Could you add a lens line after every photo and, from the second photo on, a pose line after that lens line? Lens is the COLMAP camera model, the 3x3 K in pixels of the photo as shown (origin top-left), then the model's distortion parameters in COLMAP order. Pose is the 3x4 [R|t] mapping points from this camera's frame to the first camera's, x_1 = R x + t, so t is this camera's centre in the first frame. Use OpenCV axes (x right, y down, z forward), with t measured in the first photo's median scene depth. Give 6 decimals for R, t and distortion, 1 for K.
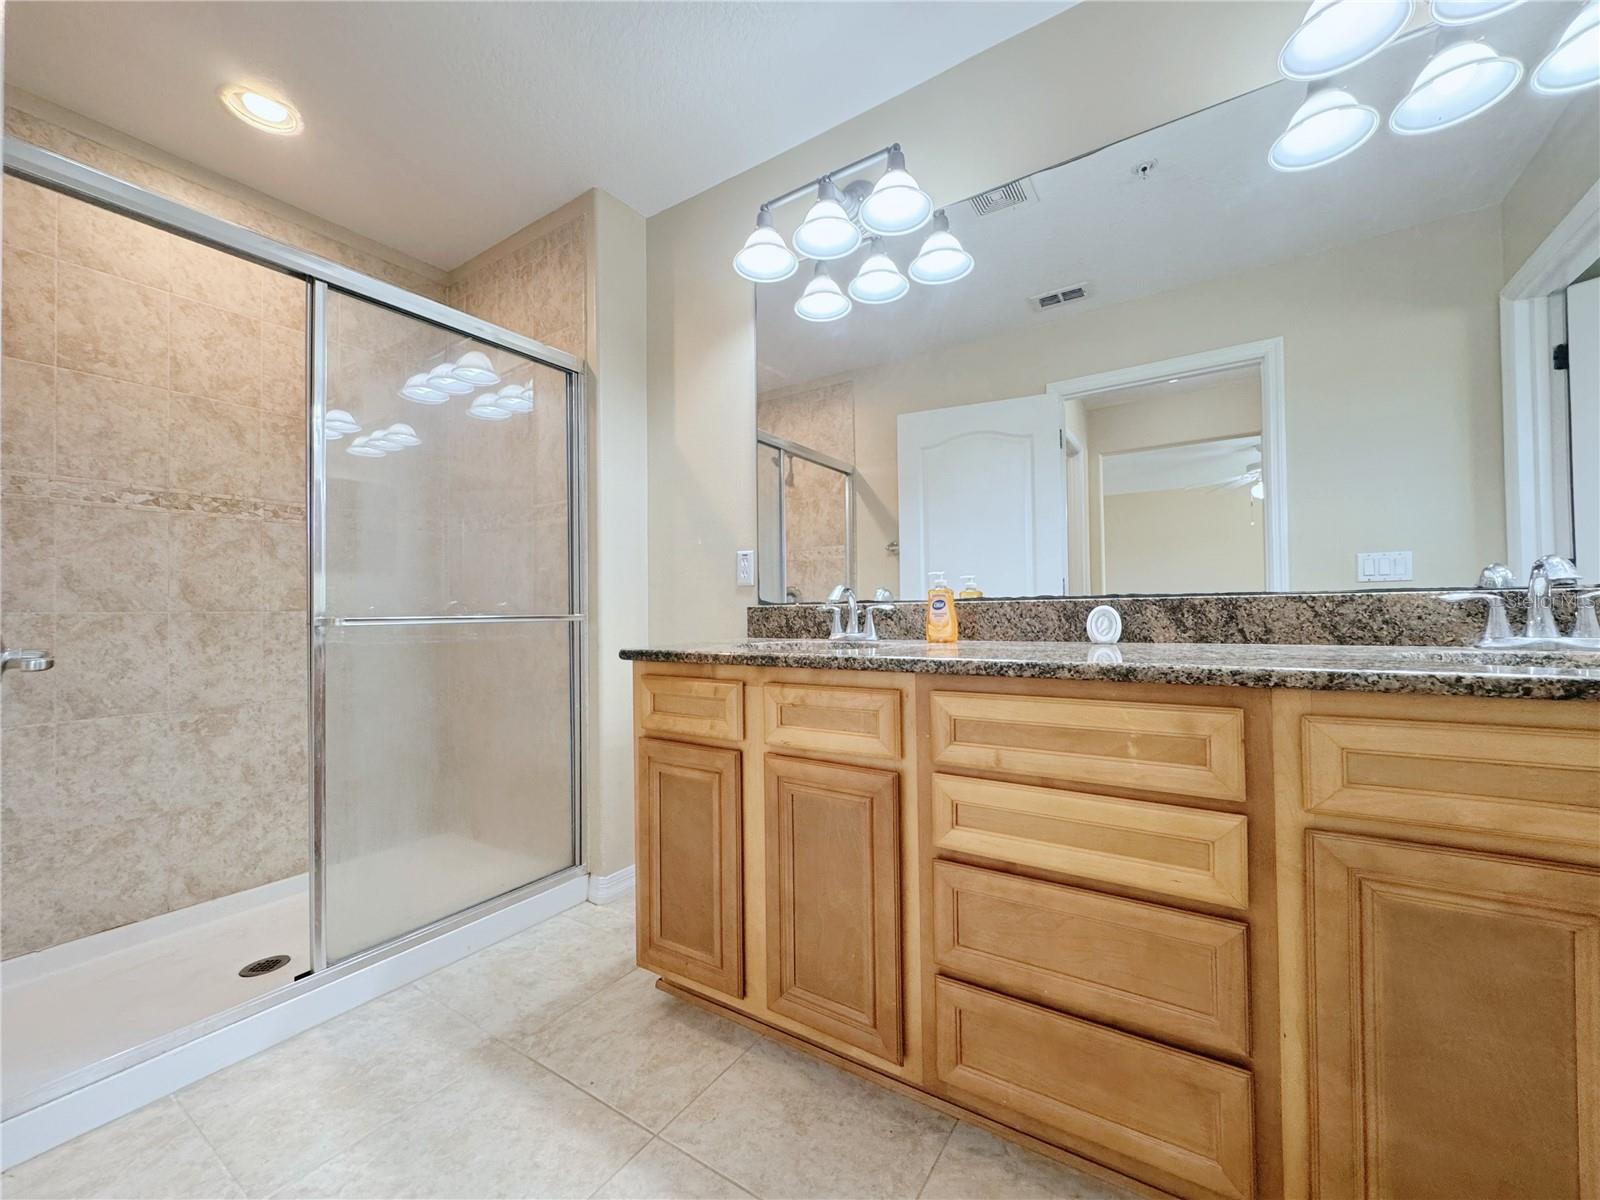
lens RADIAL K [[635.9, 0, 800.0], [0, 635.9, 600.0], [0, 0, 1]] dist [-0.000266, -0.000258]
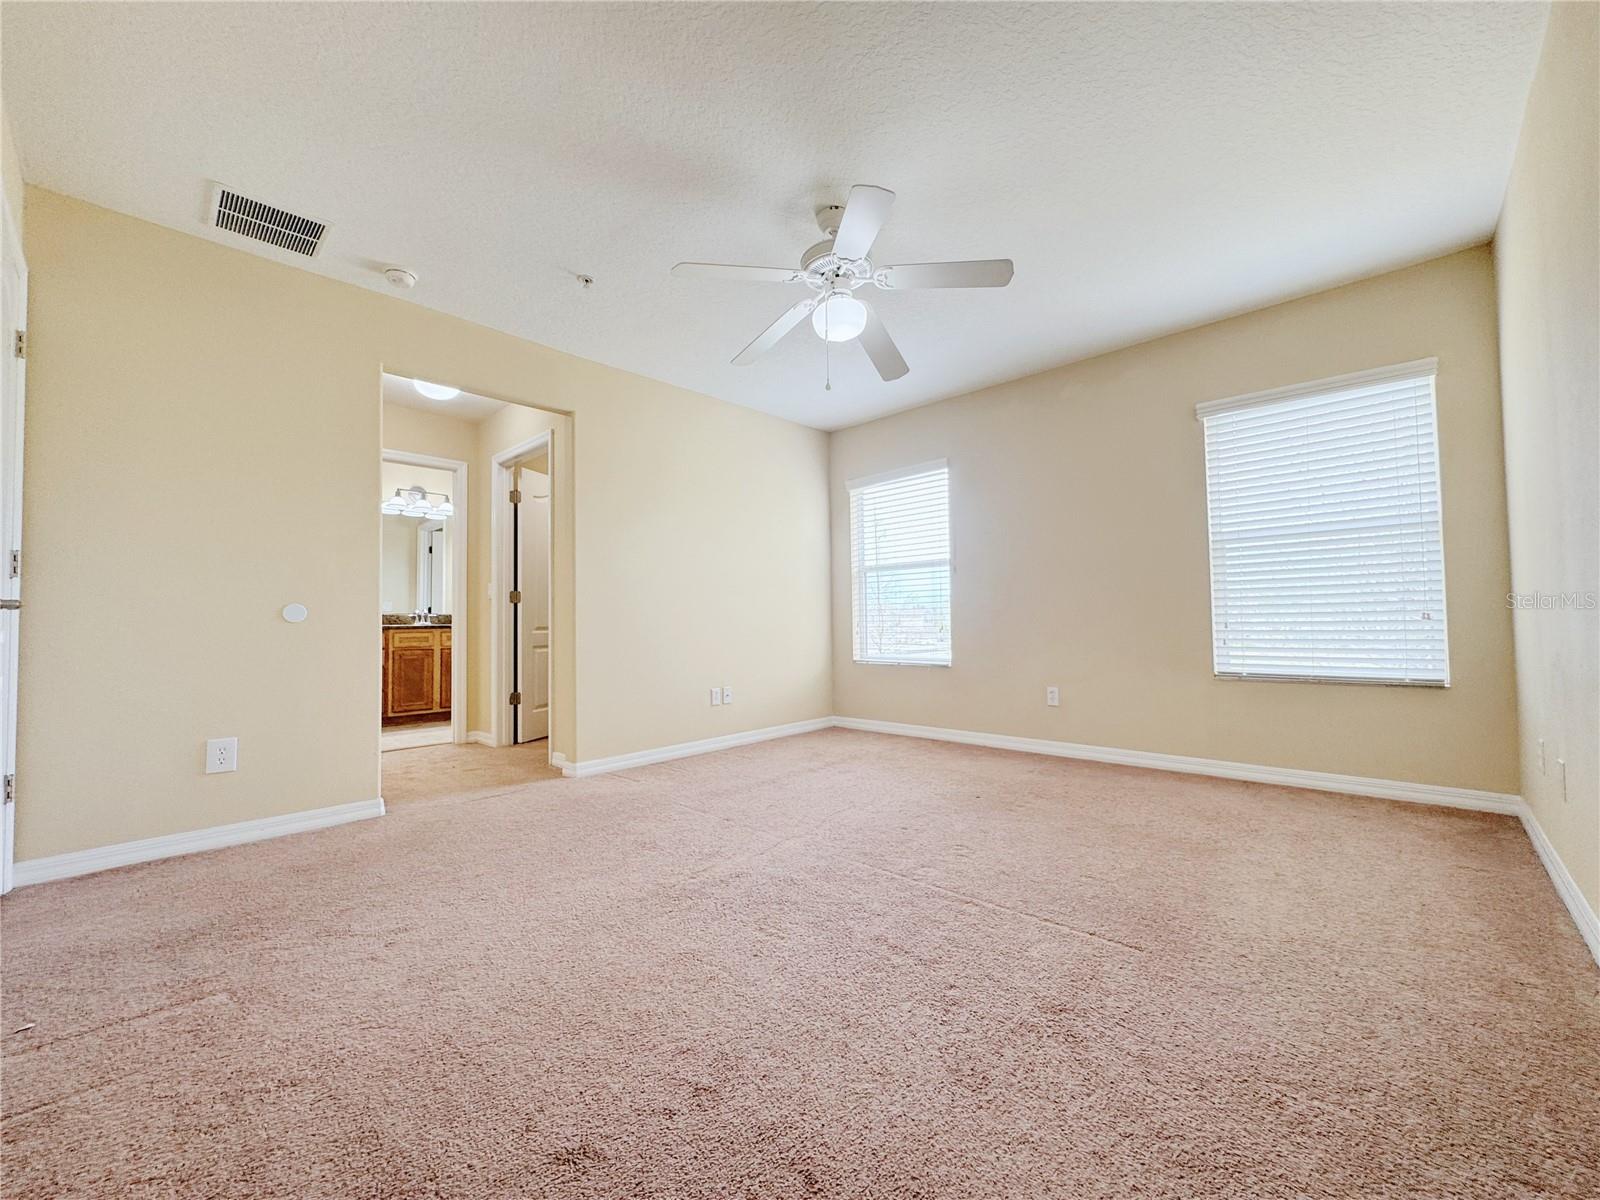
lens RADIAL K [[635.9, 0, 800.0], [0, 635.9, 600.0], [0, 0, 1]] dist [-0.000266, -0.000258]
pose [[0.180508, 0.044686, 0.982558, -4.309742], [-0.002567, 0.998985, -0.044961, 0.113598], [-0.983570, 0.005594, 0.180440, -3.774750]]
